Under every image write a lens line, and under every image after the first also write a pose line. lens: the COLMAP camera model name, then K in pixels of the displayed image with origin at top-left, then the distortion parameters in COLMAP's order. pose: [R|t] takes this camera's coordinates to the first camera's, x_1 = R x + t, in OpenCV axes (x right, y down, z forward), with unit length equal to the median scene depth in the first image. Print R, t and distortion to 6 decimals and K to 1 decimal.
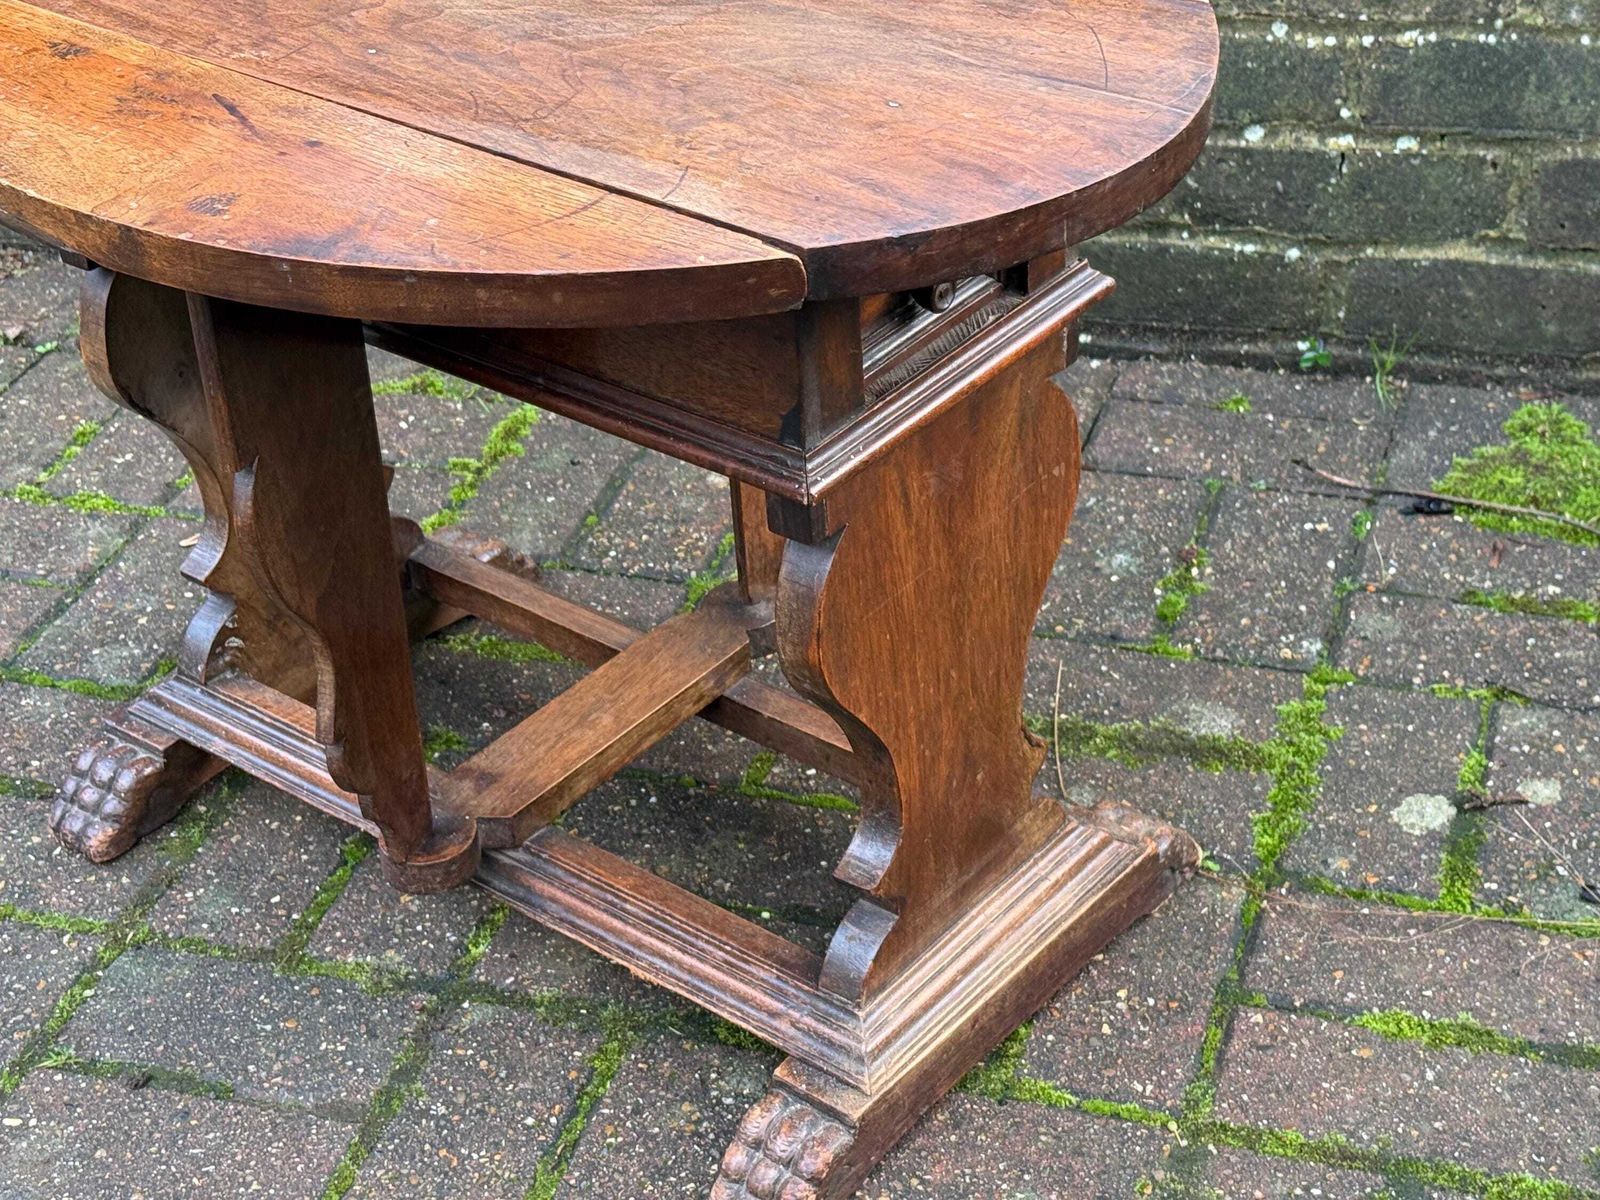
lens RADIAL K [[2767.1, 0, 778.2], [0, 2767.1, 602.8], [0, 0, 1]] dist [0.157127, -0.159550]
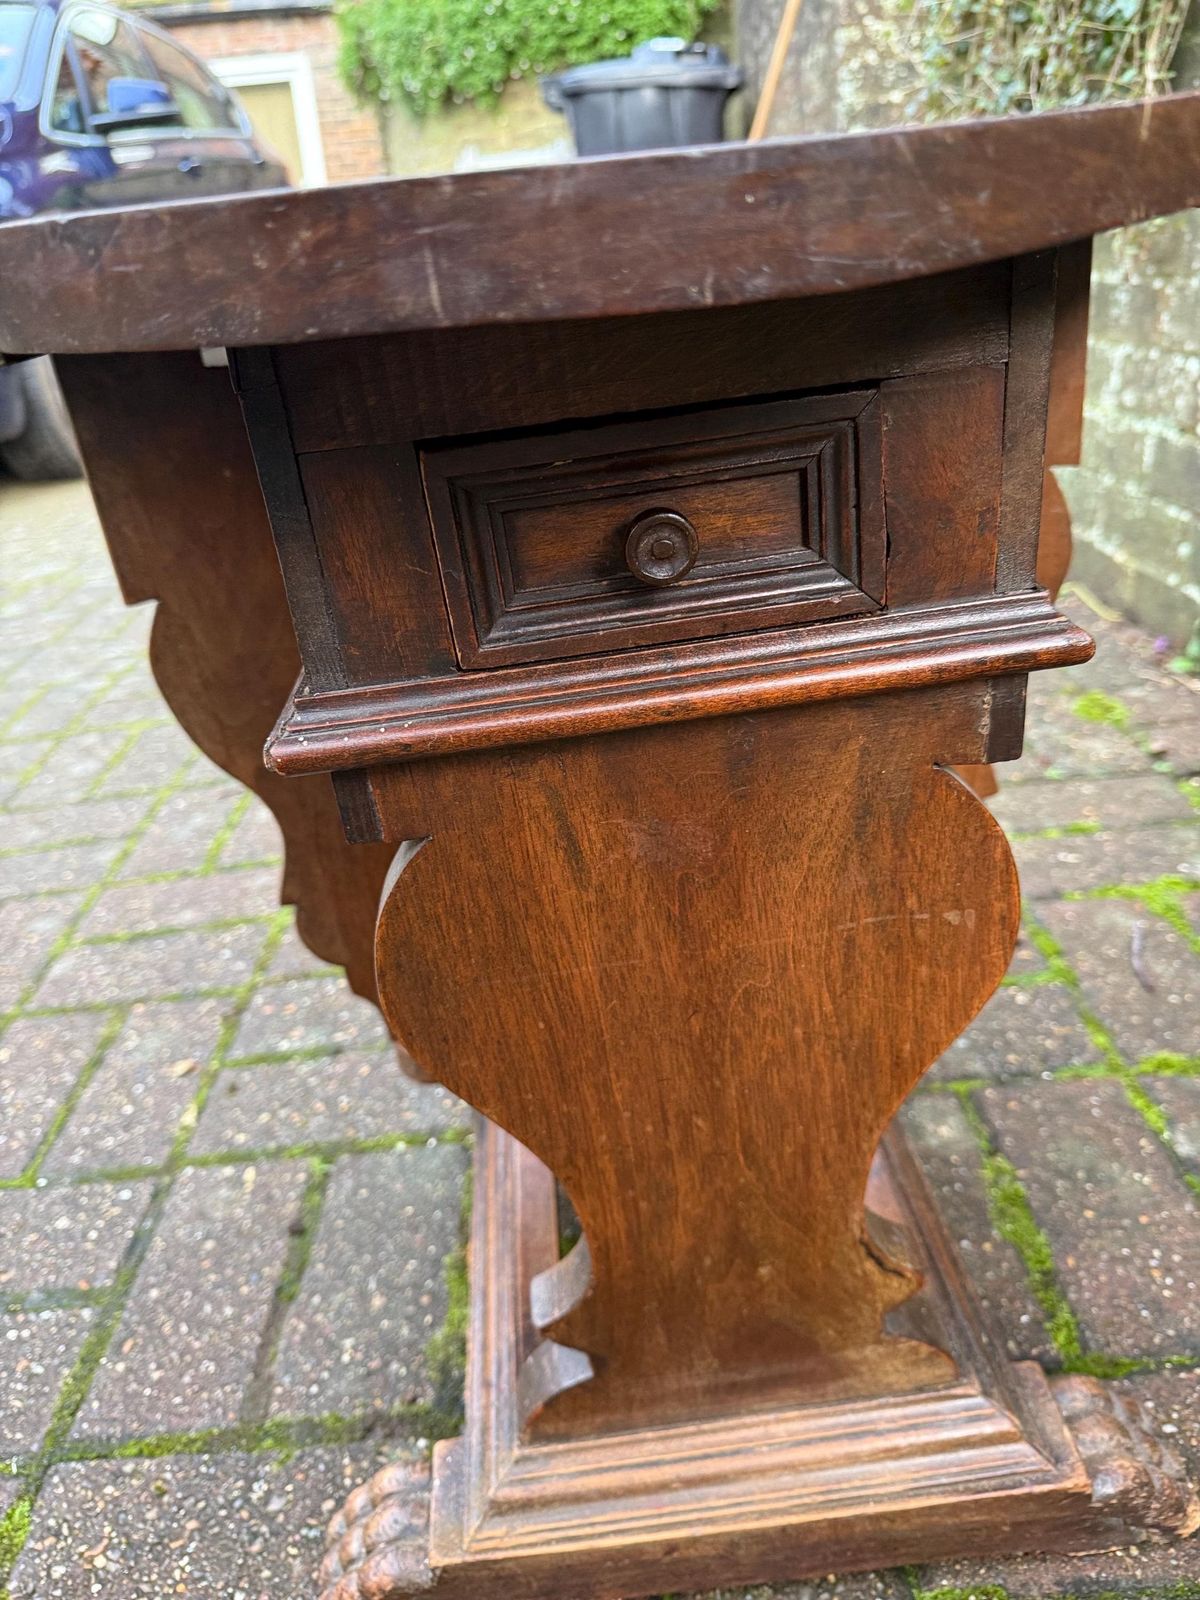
lens RADIAL K [[1161.5, 0, 592.3], [0, 1161.5, 798.4], [0, 0, 1]] dist [0.038482, -0.070466]
pose [[0.682888, 0.300126, -0.666025, 0.180829], [-0.337117, 0.938295, 0.077165, -0.055045], [0.648087, 0.171833, 0.741928, 0.610205]]
